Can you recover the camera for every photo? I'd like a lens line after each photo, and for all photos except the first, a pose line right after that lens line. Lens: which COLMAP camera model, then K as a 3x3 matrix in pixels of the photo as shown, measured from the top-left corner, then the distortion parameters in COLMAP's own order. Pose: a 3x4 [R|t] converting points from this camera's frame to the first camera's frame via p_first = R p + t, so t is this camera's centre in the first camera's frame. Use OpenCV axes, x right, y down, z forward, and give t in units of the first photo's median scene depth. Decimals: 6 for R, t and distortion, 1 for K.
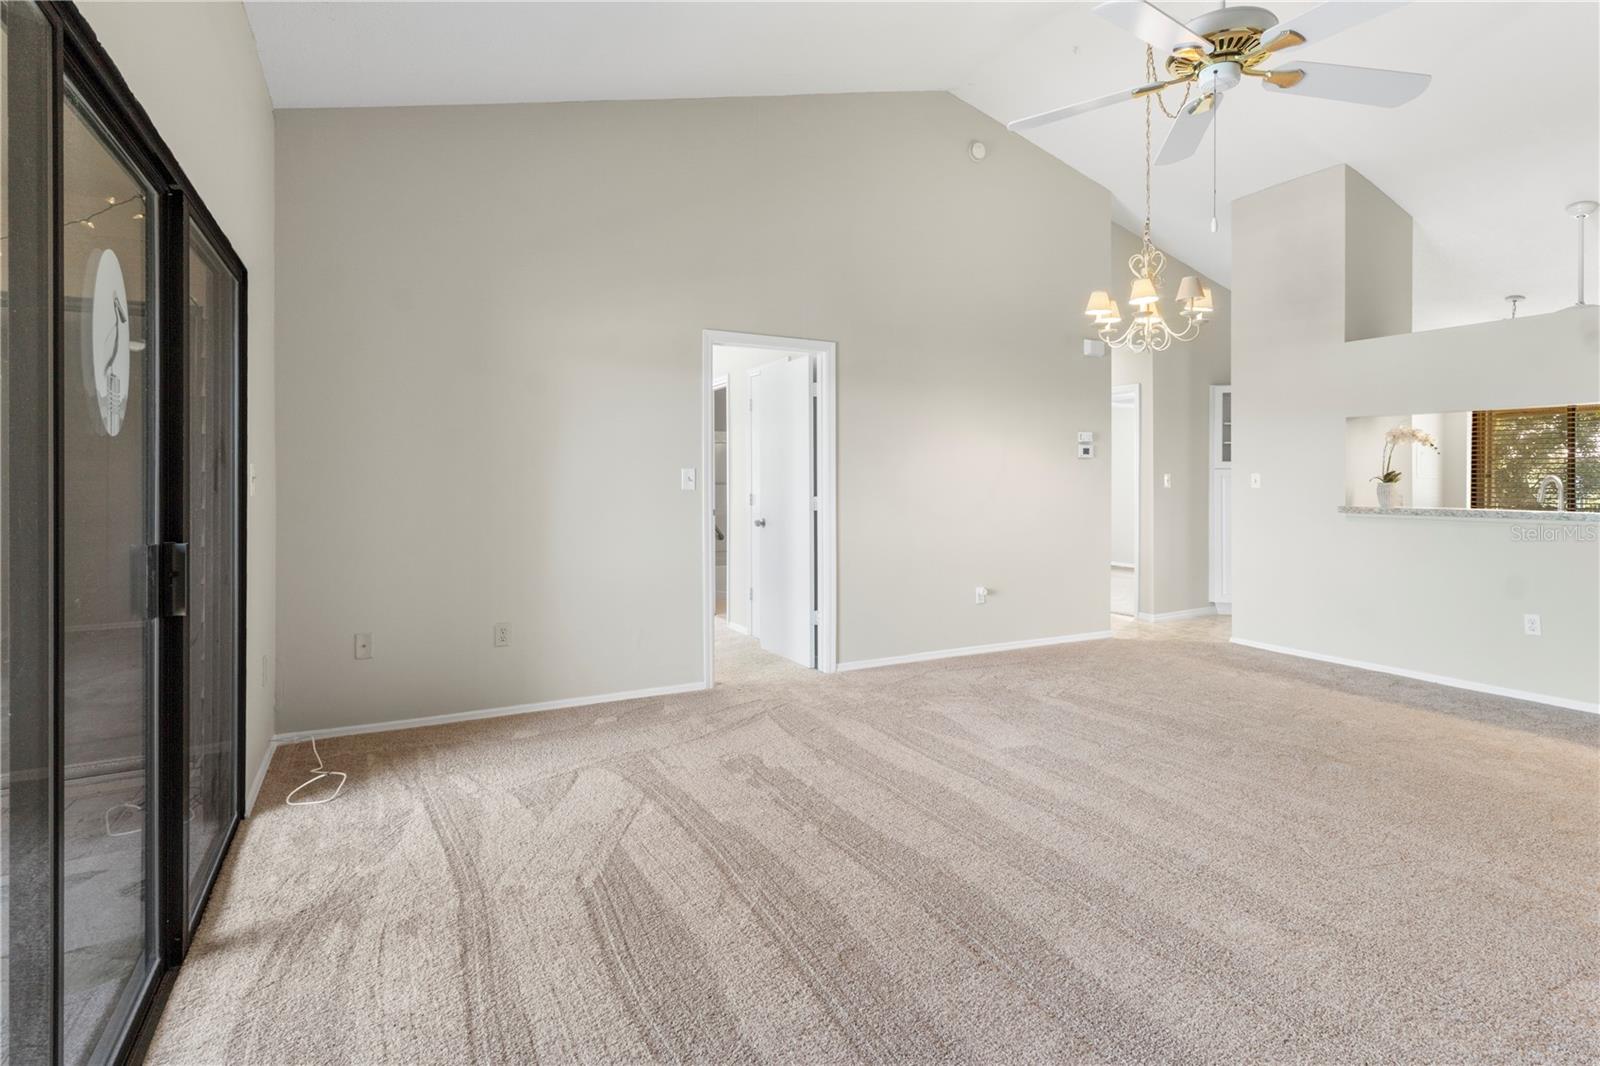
lens RADIAL K [[789.8, 0, 804.8], [0, 789.8, 480.9], [0, 0, 1]] dist [0.000143, 0.000100]
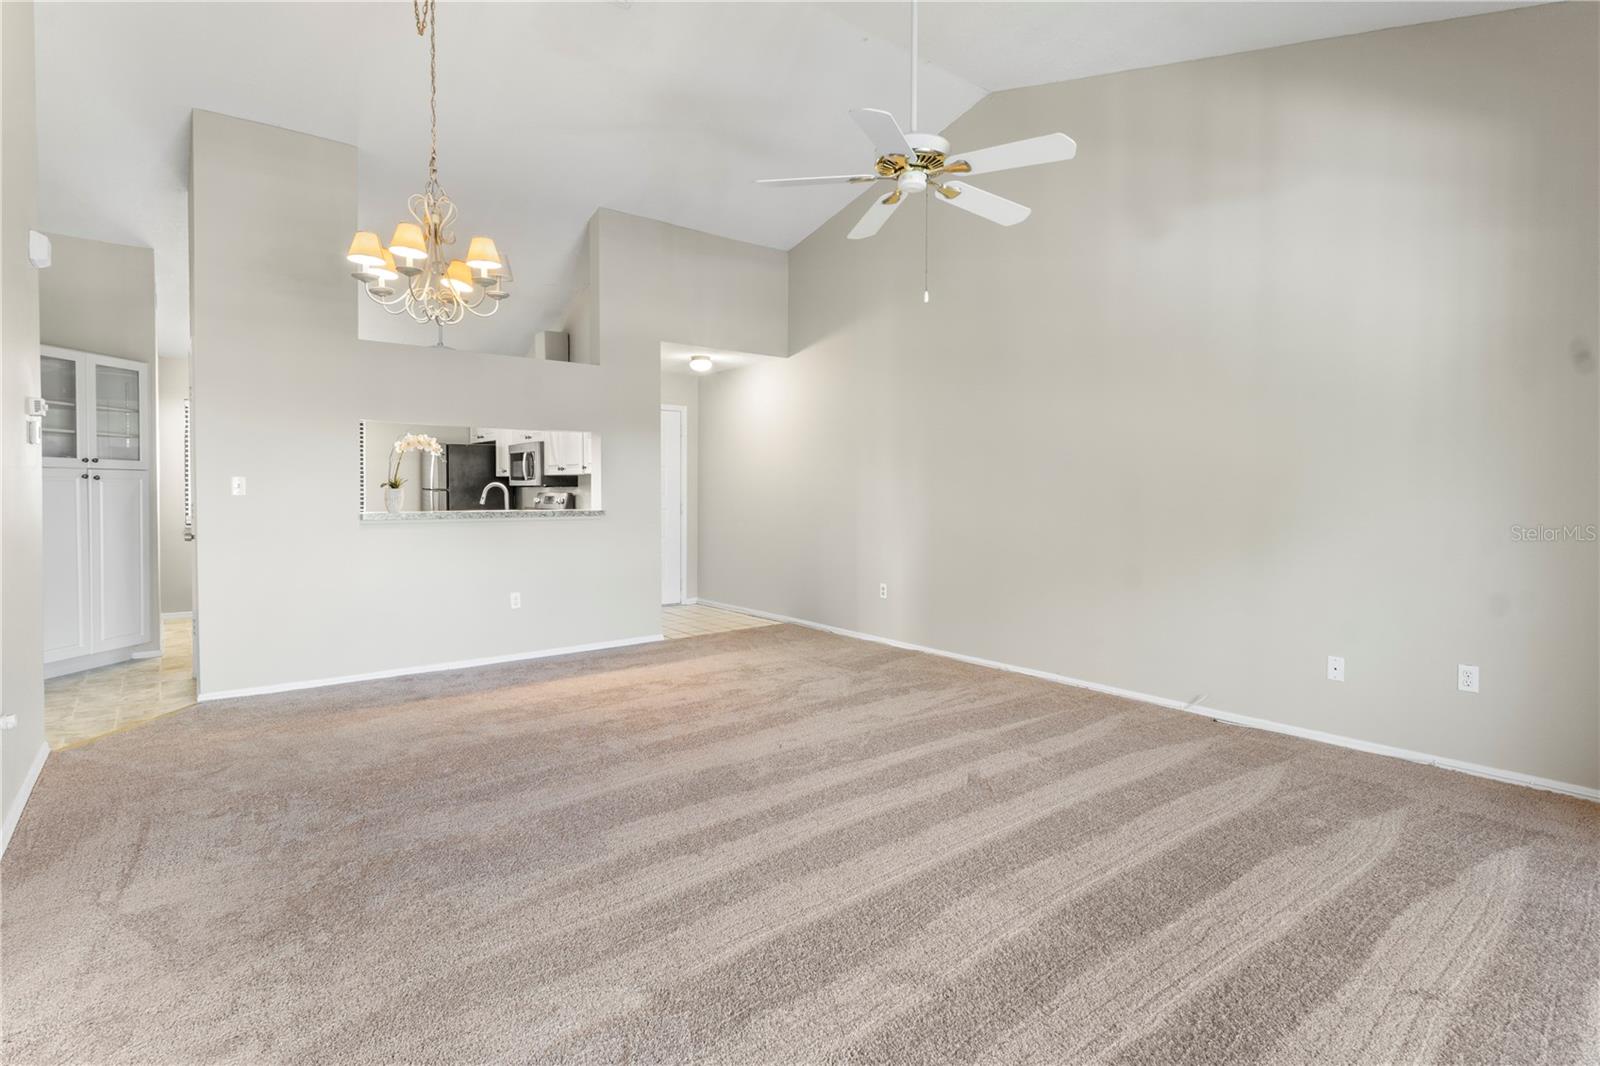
lens RADIAL K [[786.0, 0, 799.5], [0, 786.0, 498.1], [0, 0, 1]] dist [0.001677, 0.000416]
pose [[-0.186661, -0.013267, 0.982335, -0.349068], [-0.004712, 0.999909, 0.012609, -0.000575], [-0.982413, -0.002275, -0.186707, 0.681870]]
